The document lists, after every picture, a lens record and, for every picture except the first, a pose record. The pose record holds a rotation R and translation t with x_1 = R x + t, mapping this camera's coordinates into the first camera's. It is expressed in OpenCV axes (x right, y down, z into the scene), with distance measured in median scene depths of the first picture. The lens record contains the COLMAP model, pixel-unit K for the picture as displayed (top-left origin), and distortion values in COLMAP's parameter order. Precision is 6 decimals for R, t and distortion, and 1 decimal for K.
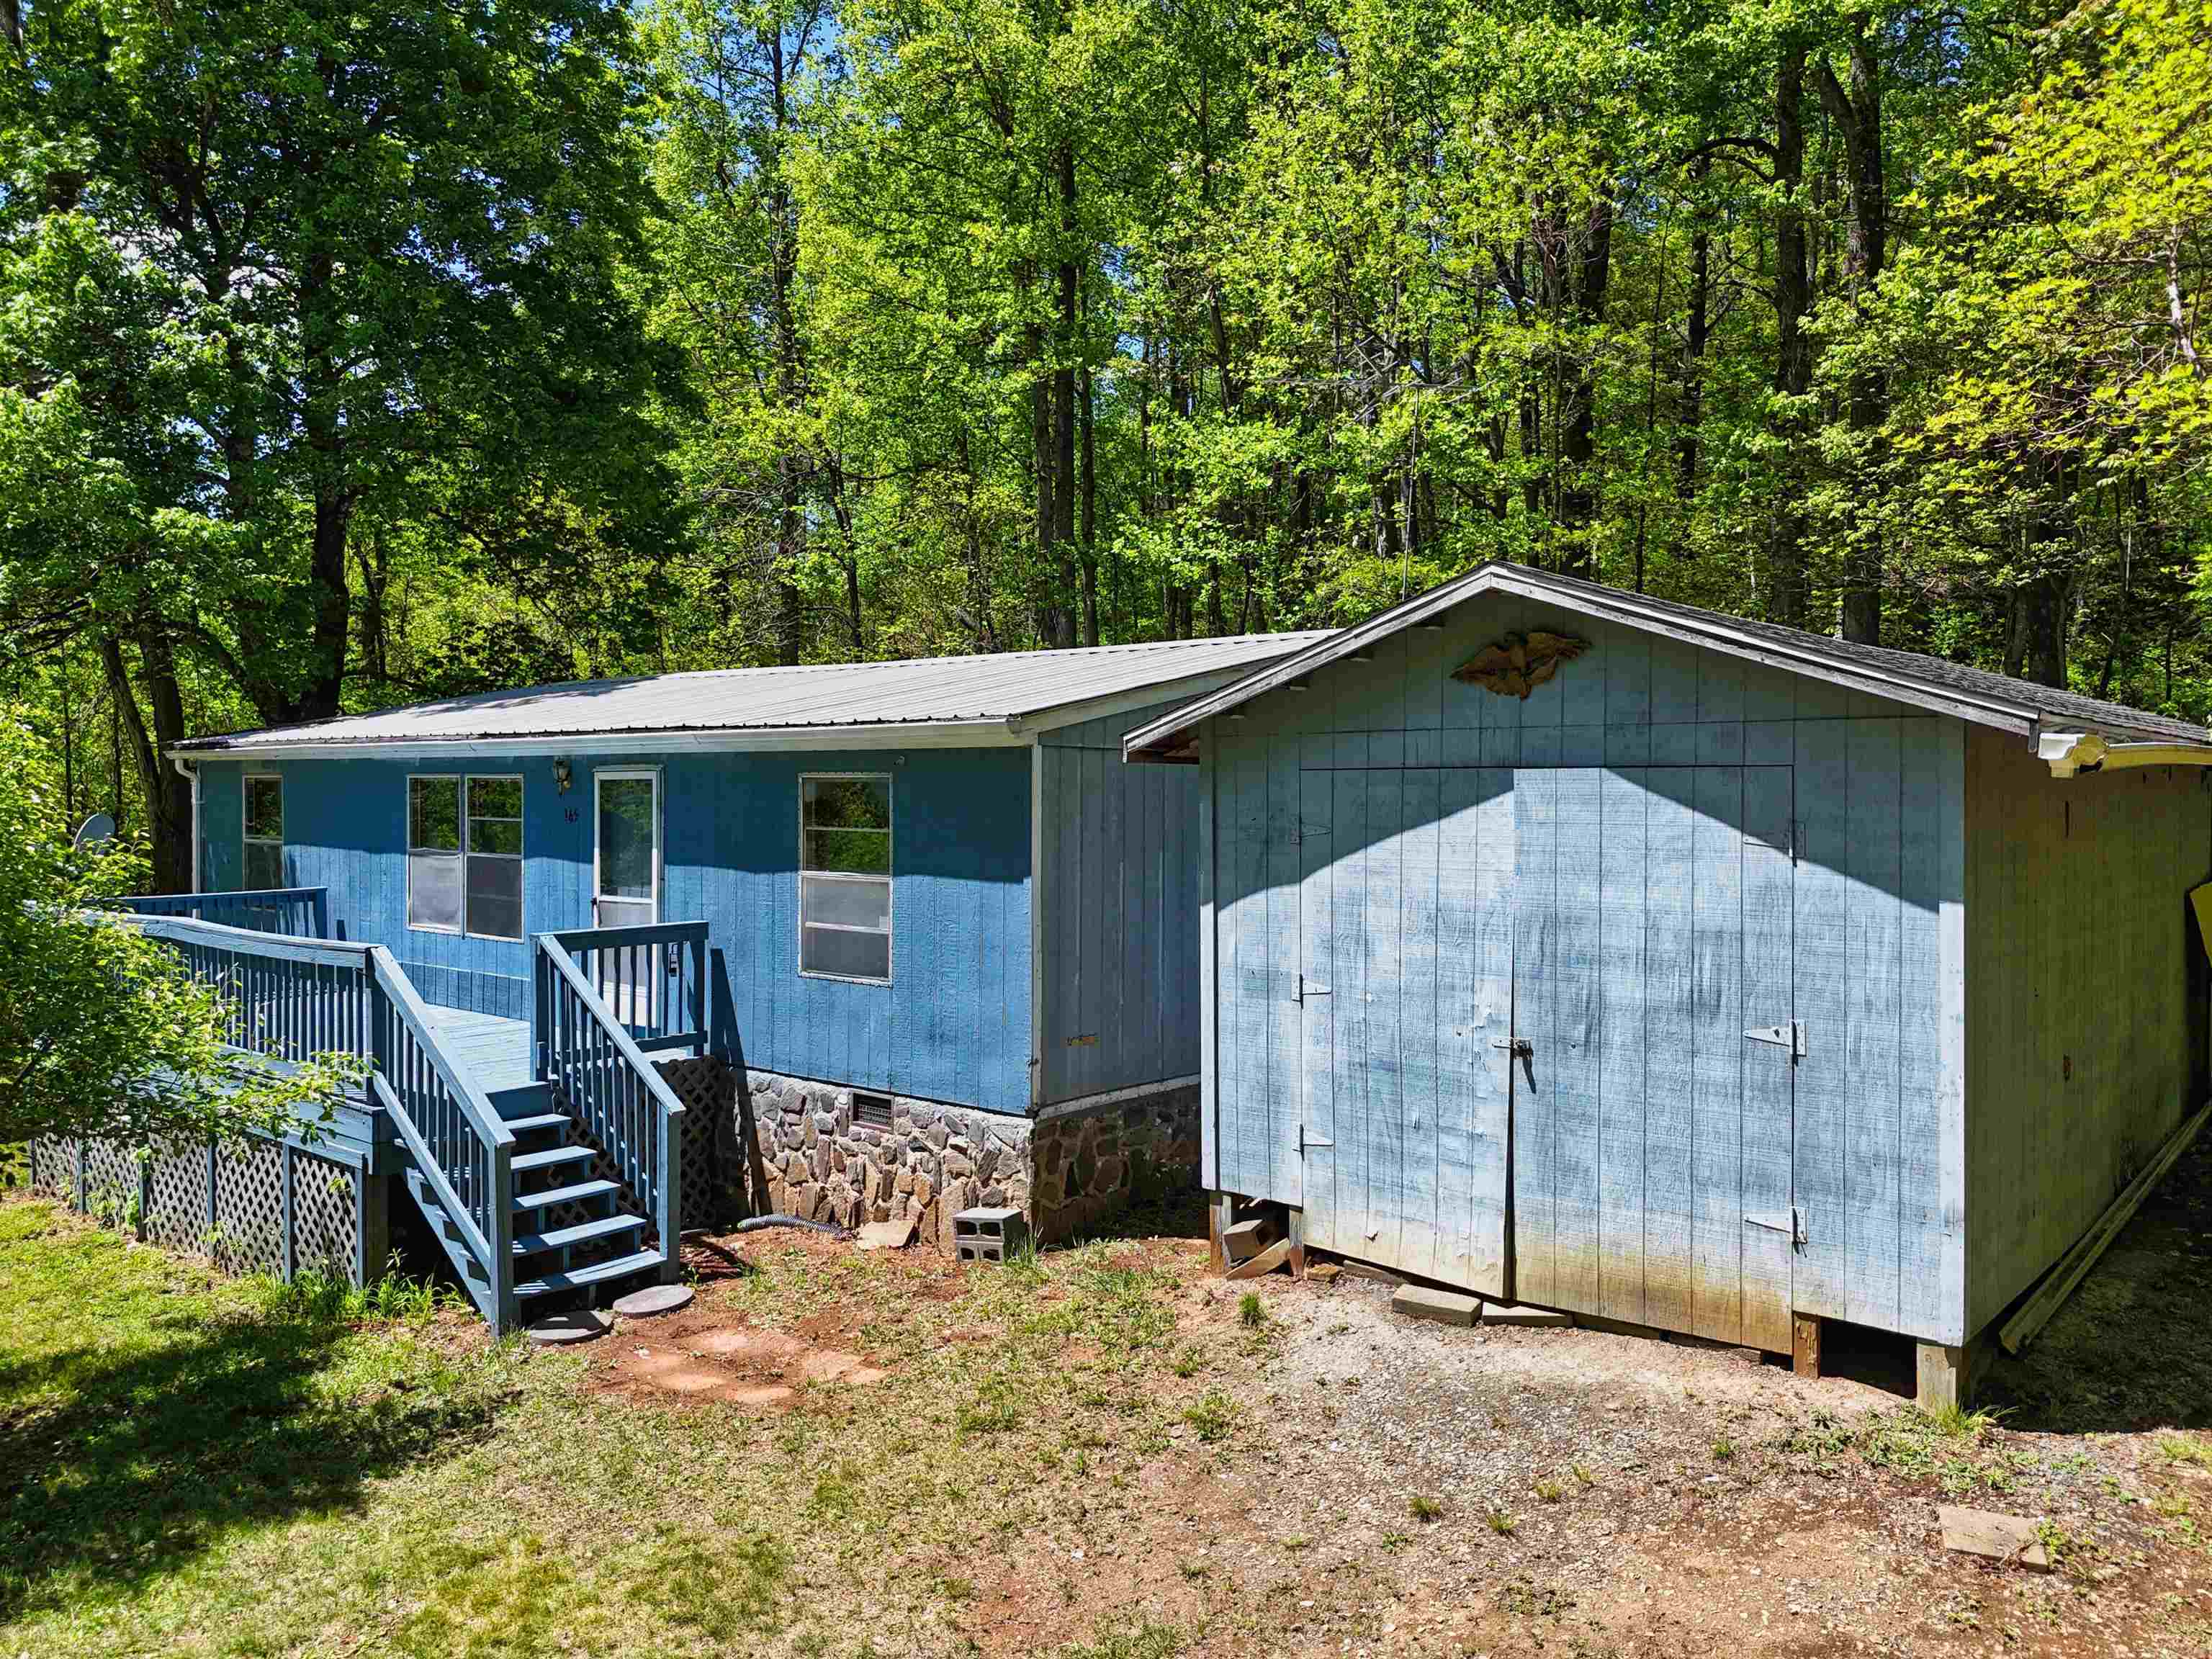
lens RADIAL K [[1644.2, 0, 1102.8], [0, 1644.2, 816.1], [0, 0, 1]] dist [0.105639, -0.133017]
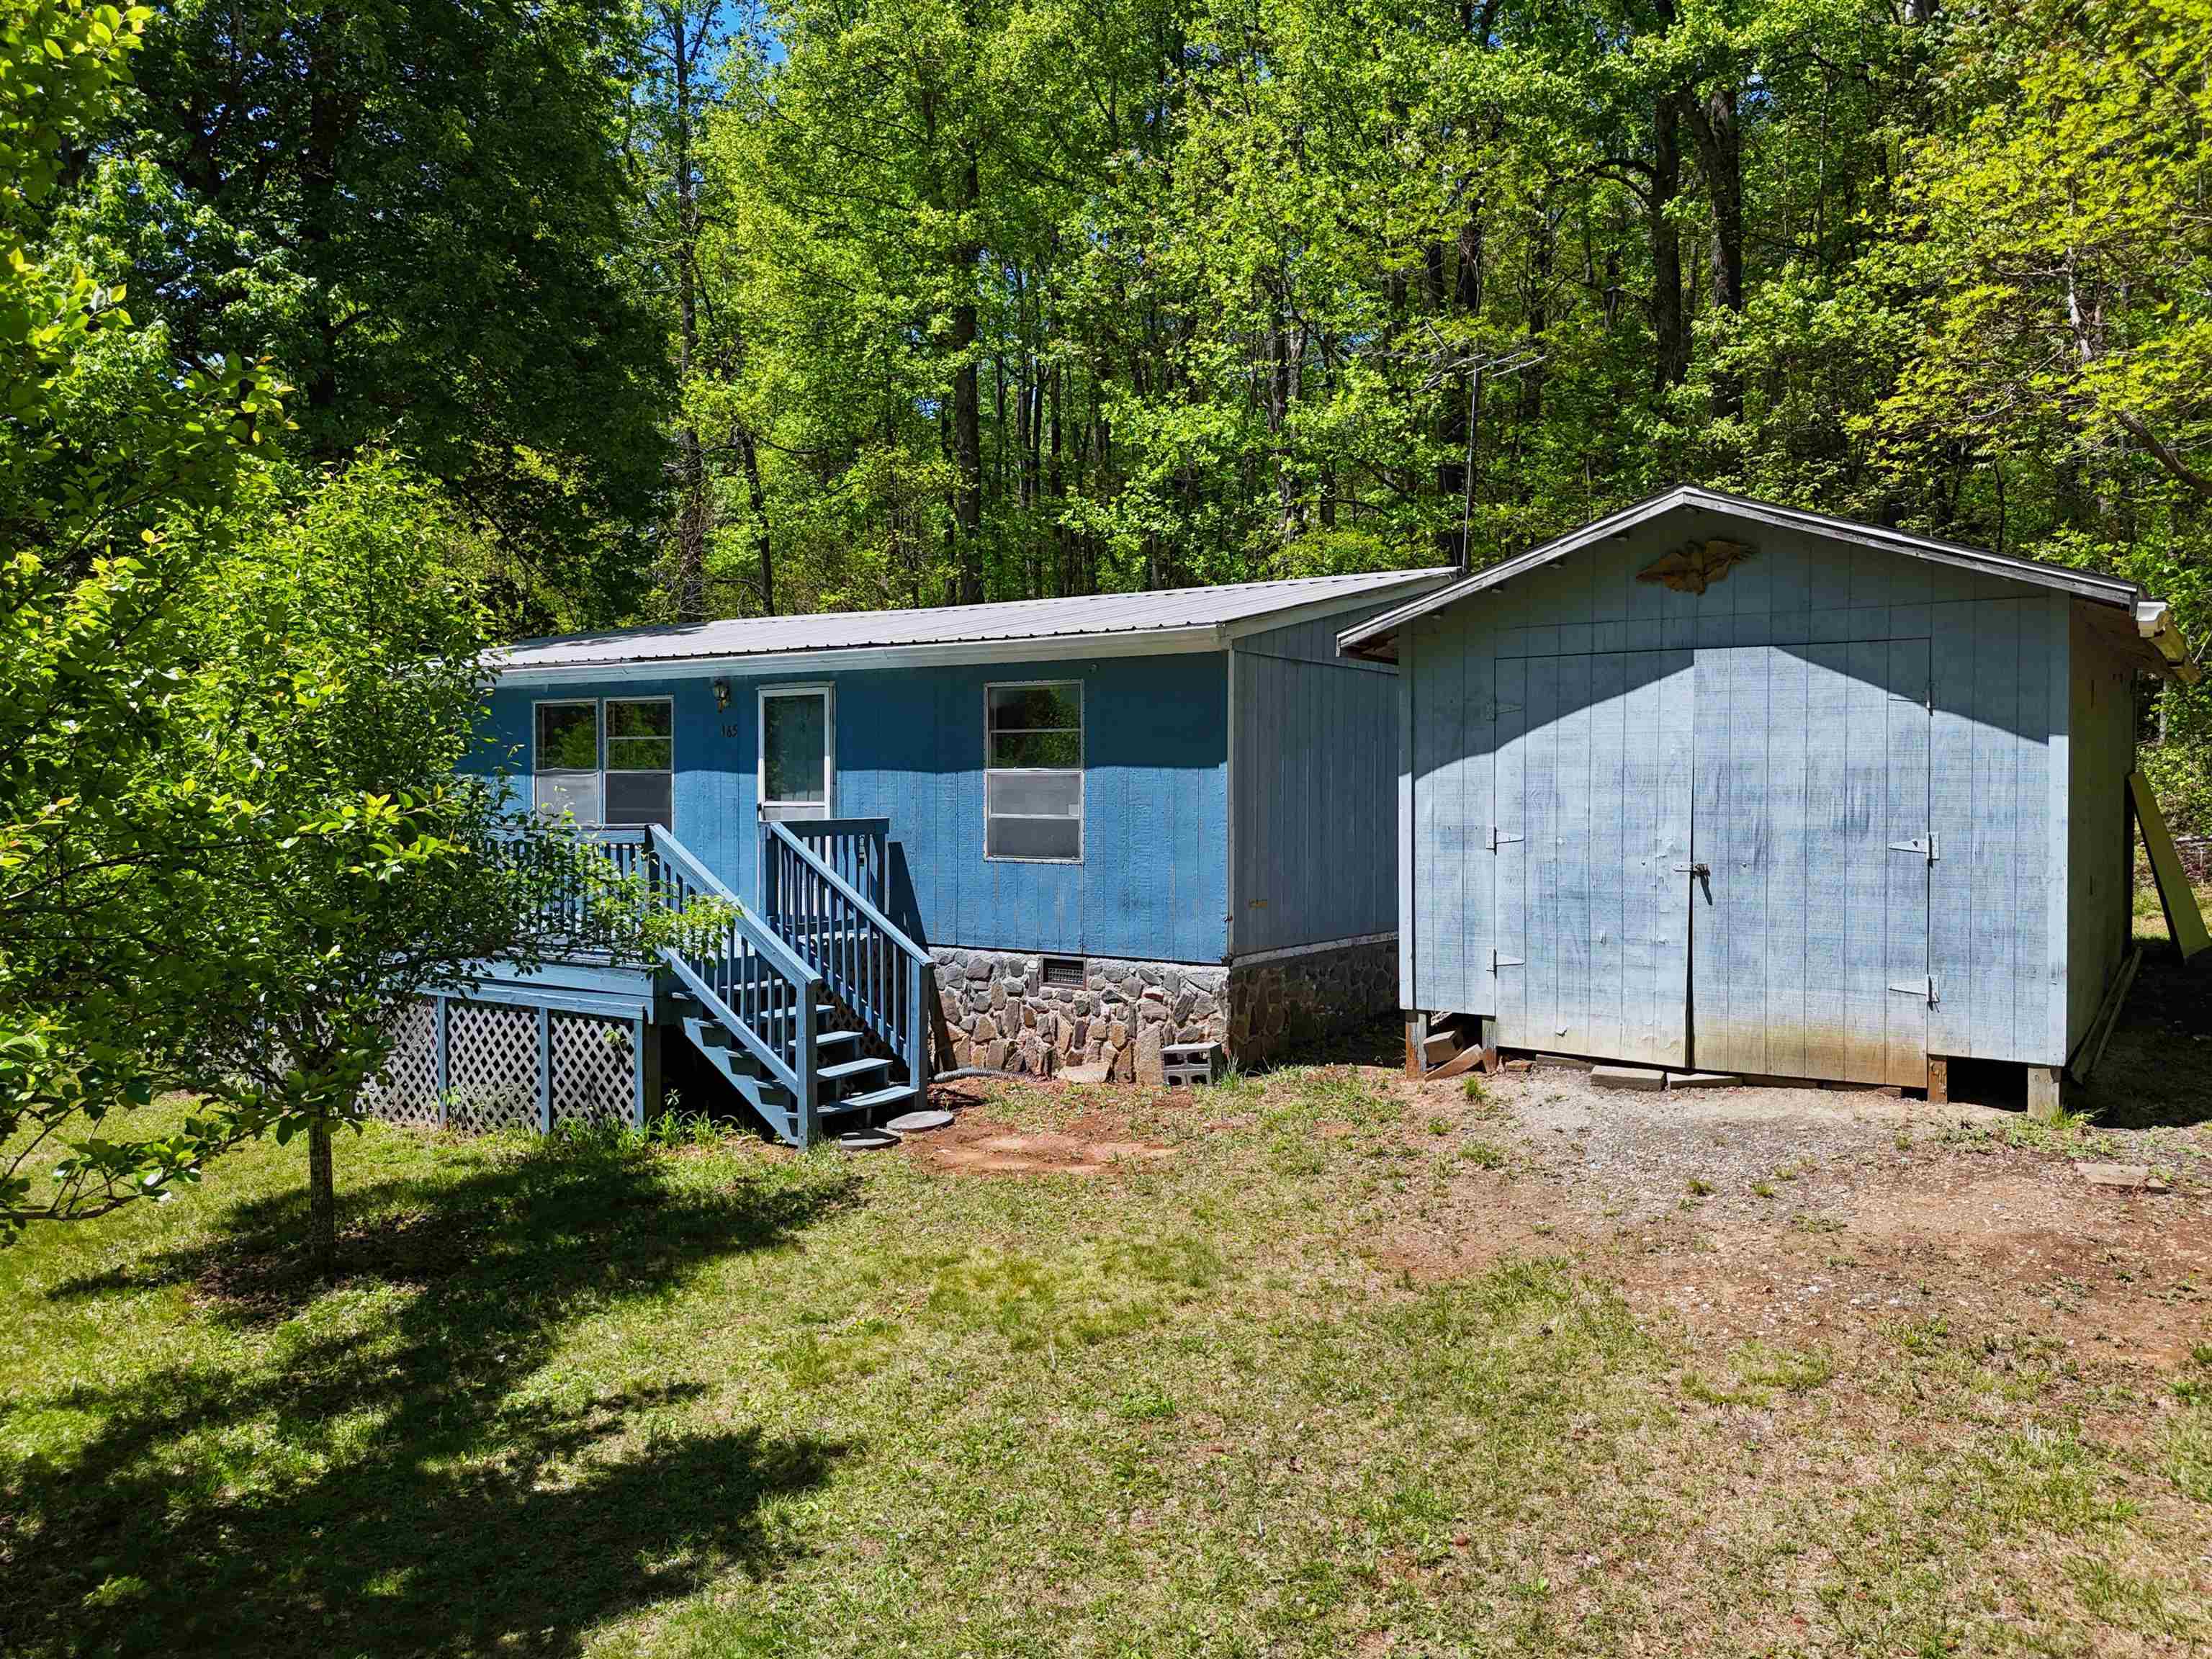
lens RADIAL K [[1644.2, 0, 1102.8], [0, 1644.2, 816.1], [0, 0, 1]] dist [0.105639, -0.133017]
pose [[0.993100, -0.003890, 0.117208, -0.259156], [0.003640, 0.999991, 0.002344, 0.069819], [-0.117216, -0.001901, 0.993105, -0.154196]]
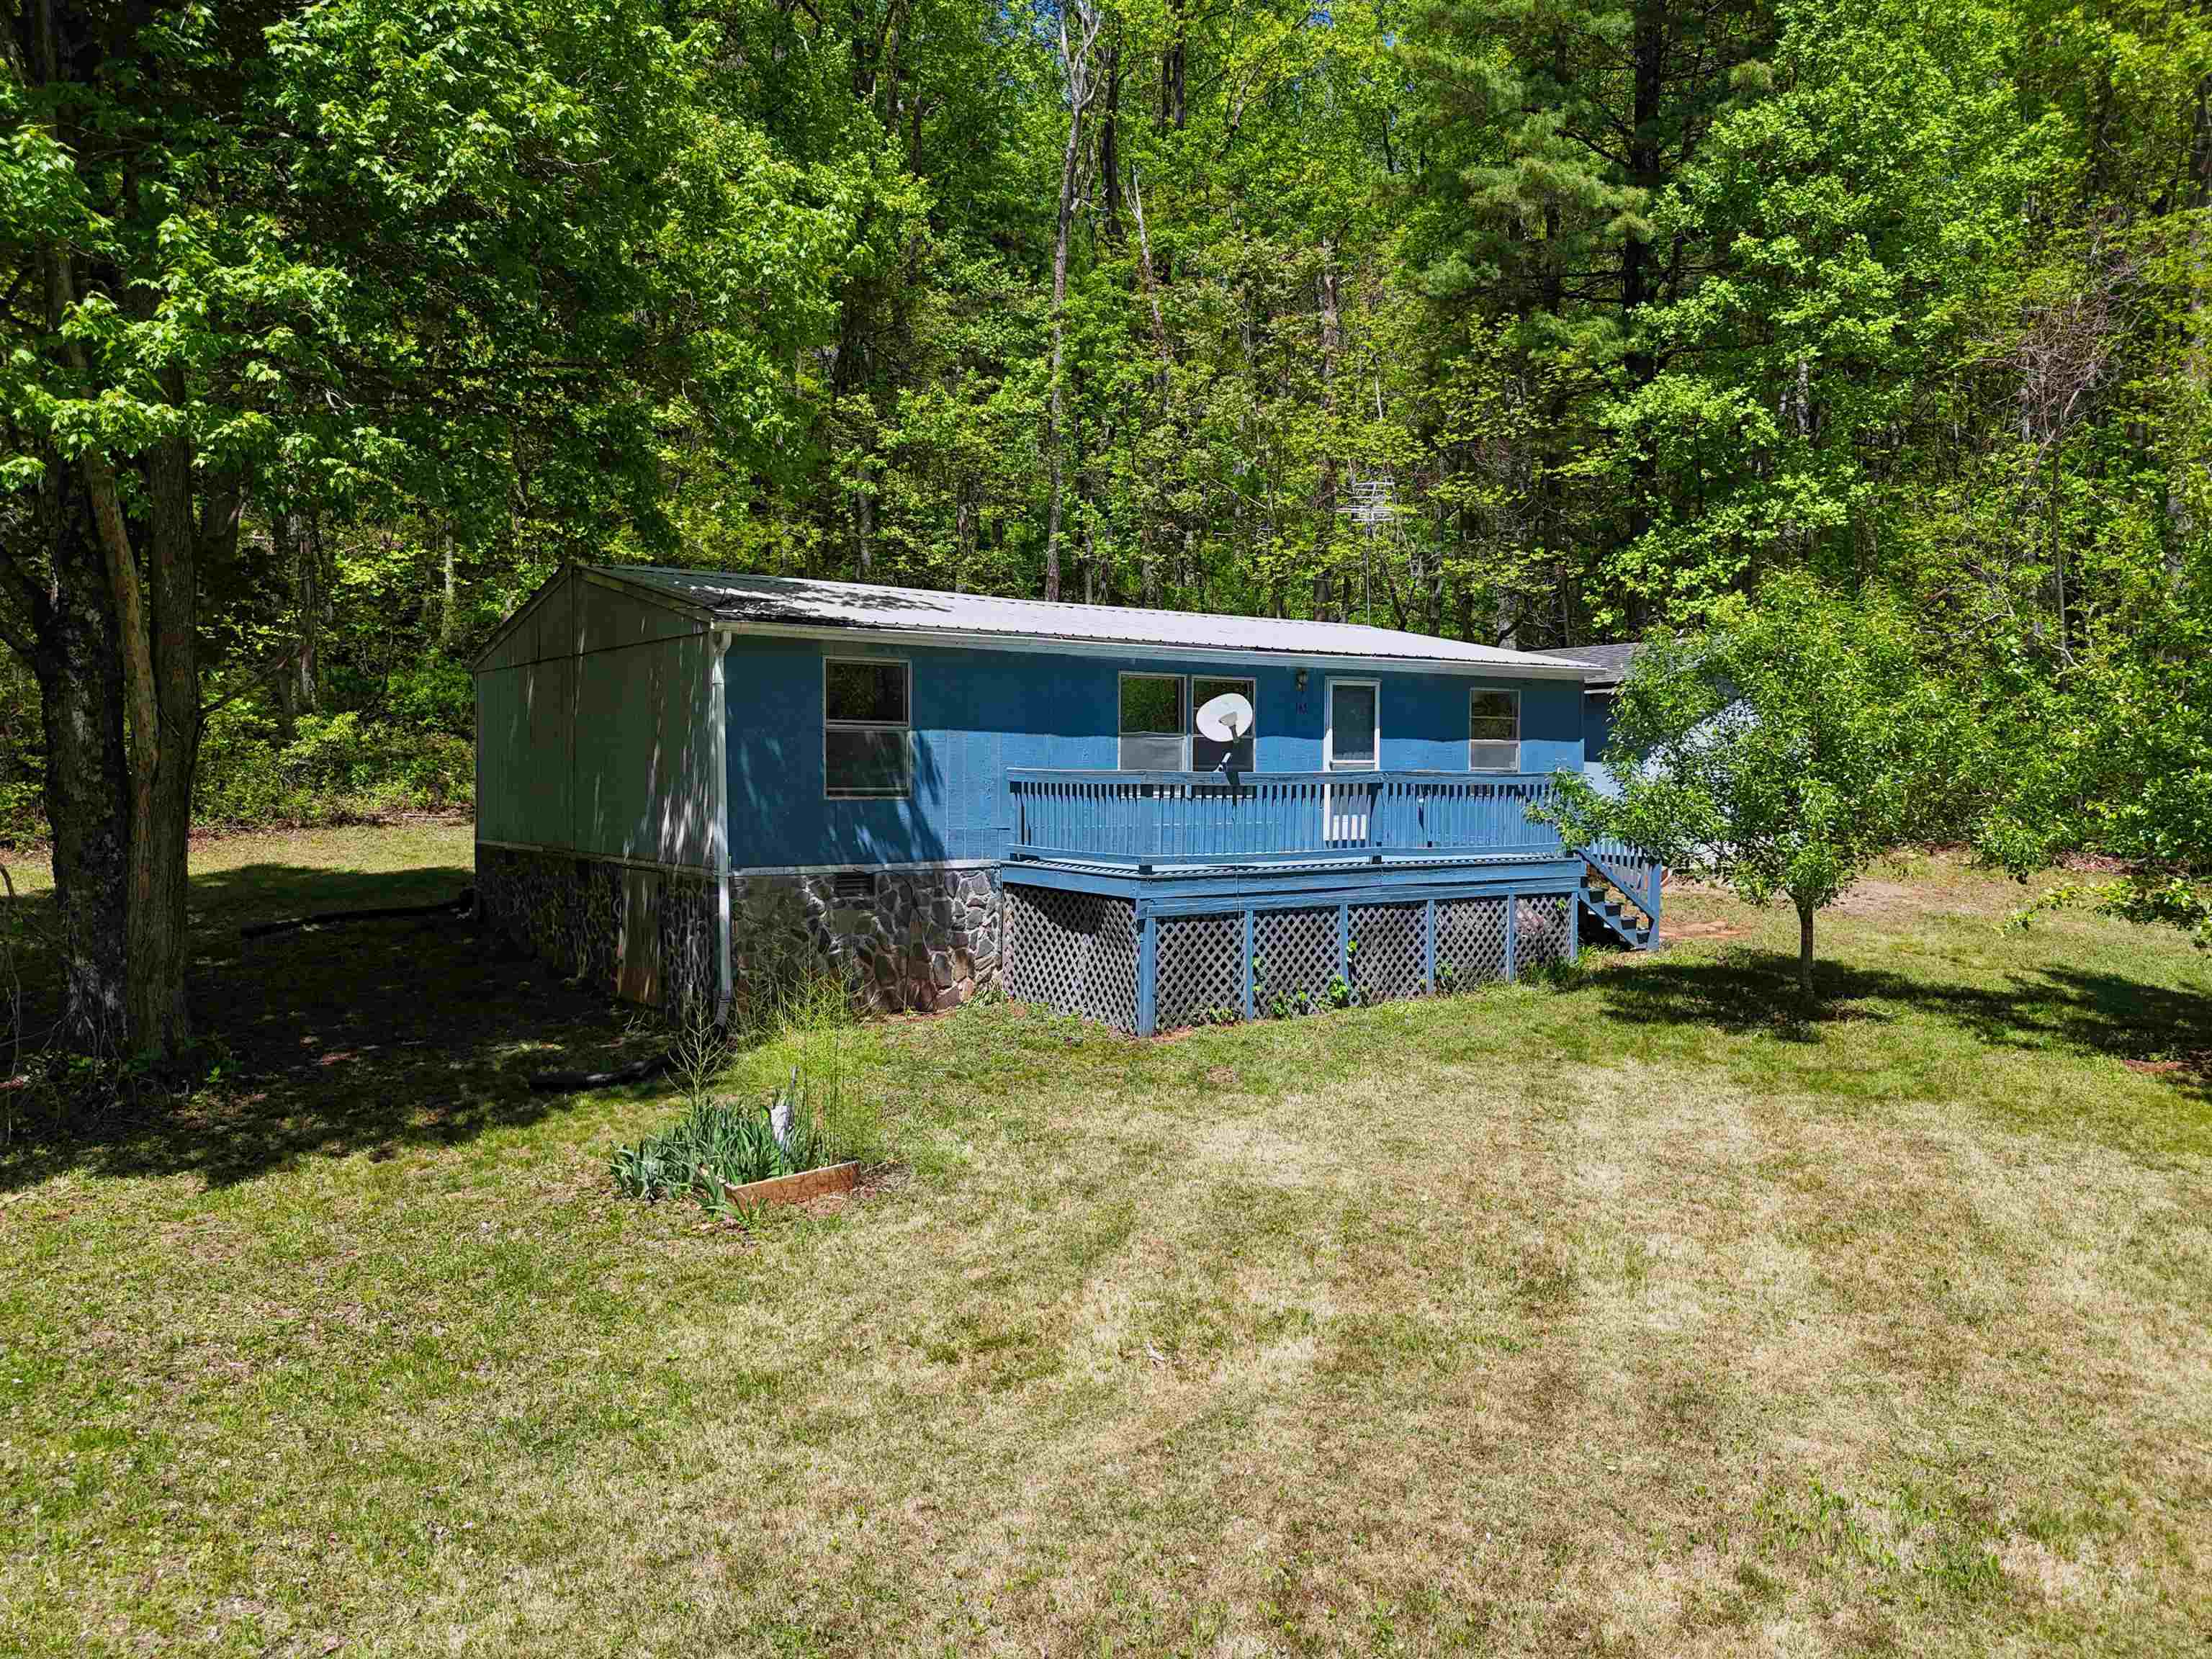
lens RADIAL K [[1644.2, 0, 1102.8], [0, 1644.2, 816.1], [0, 0, 1]] dist [0.105639, -0.133017]
pose [[0.246949, -0.031119, 0.968529, -2.301086], [0.012867, 0.999501, 0.028833, 0.066367], [-0.968943, 0.005342, 0.247226, 1.031536]]
